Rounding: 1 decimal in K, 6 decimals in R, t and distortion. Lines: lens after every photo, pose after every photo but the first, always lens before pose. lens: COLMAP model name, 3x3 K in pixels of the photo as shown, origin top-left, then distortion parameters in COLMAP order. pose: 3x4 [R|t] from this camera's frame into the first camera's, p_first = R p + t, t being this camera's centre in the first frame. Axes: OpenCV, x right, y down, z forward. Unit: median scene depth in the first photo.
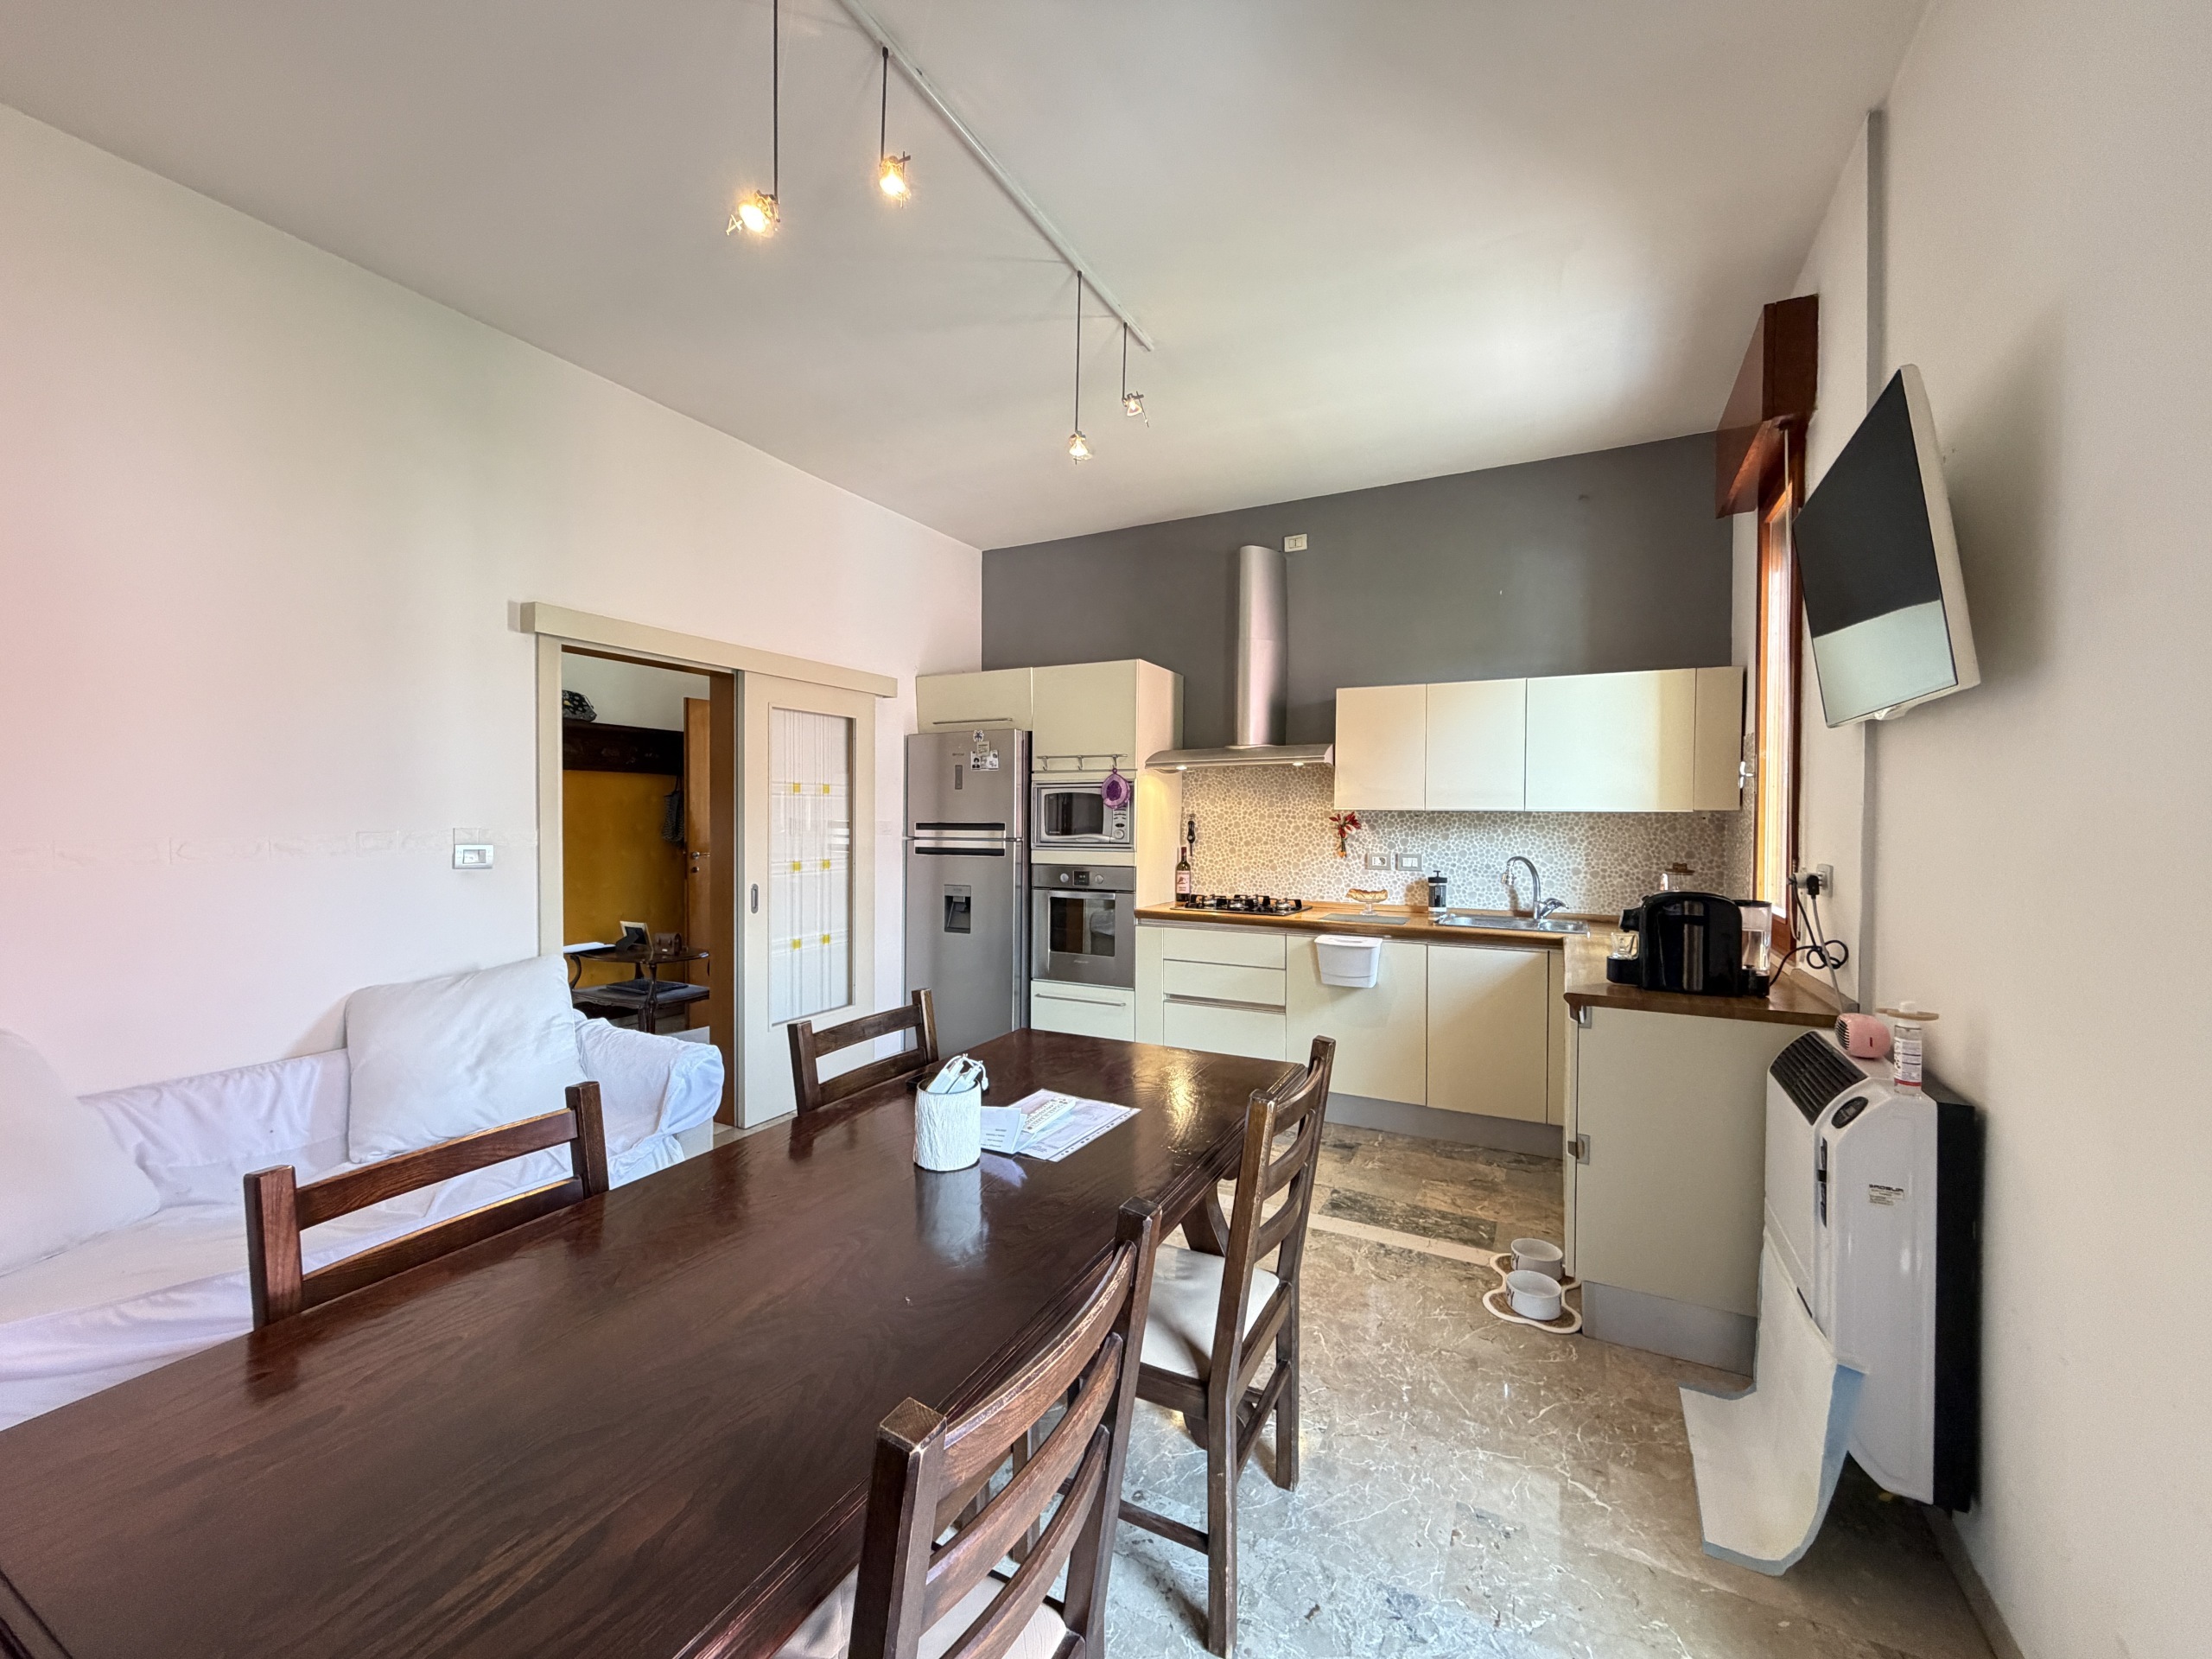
lens RADIAL K [[884.2, 0, 1100.6], [0, 884.2, 827.6], [0, 0, 1]] dist [0.000900, -0.000355]
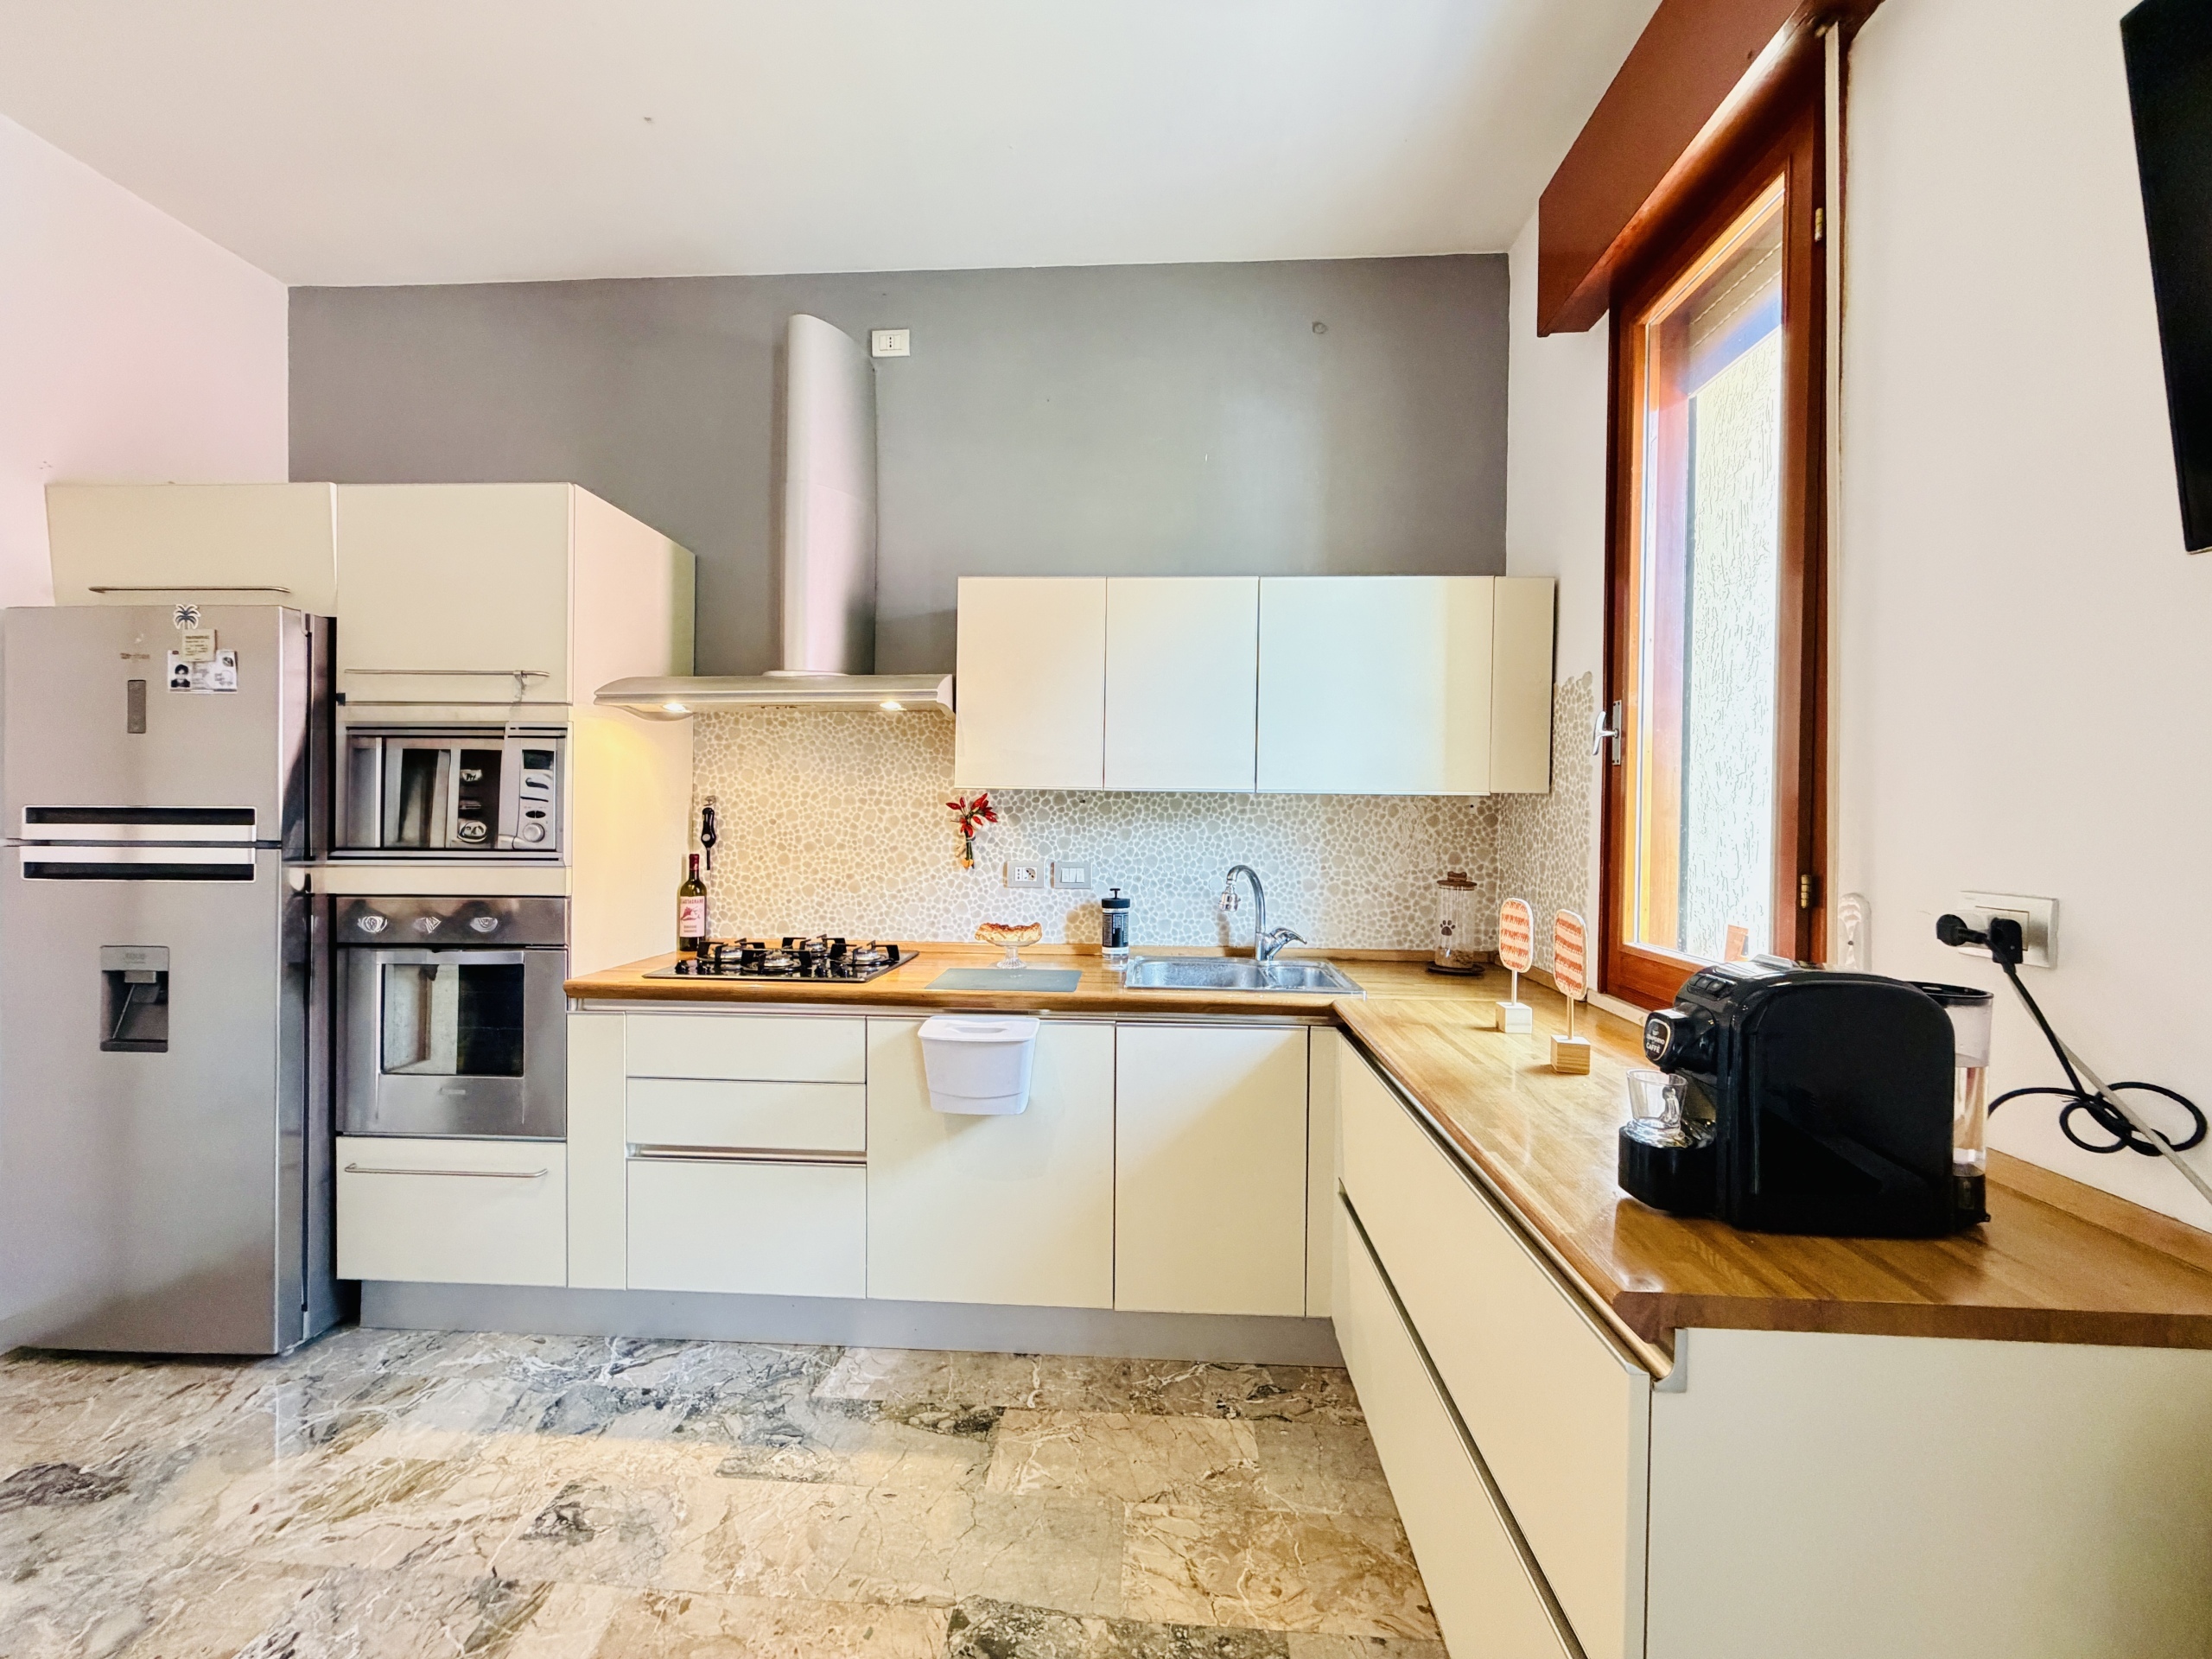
lens RADIAL K [[884.2, 0, 1100.6], [0, 884.2, 827.6], [0, 0, 1]] dist [0.000900, -0.000355]
pose [[0.912598, -0.001443, 0.408856, 0.110222], [0.000167, 0.999995, 0.003157, 0.003411], [-0.408859, -0.002813, 0.912593, 0.415562]]
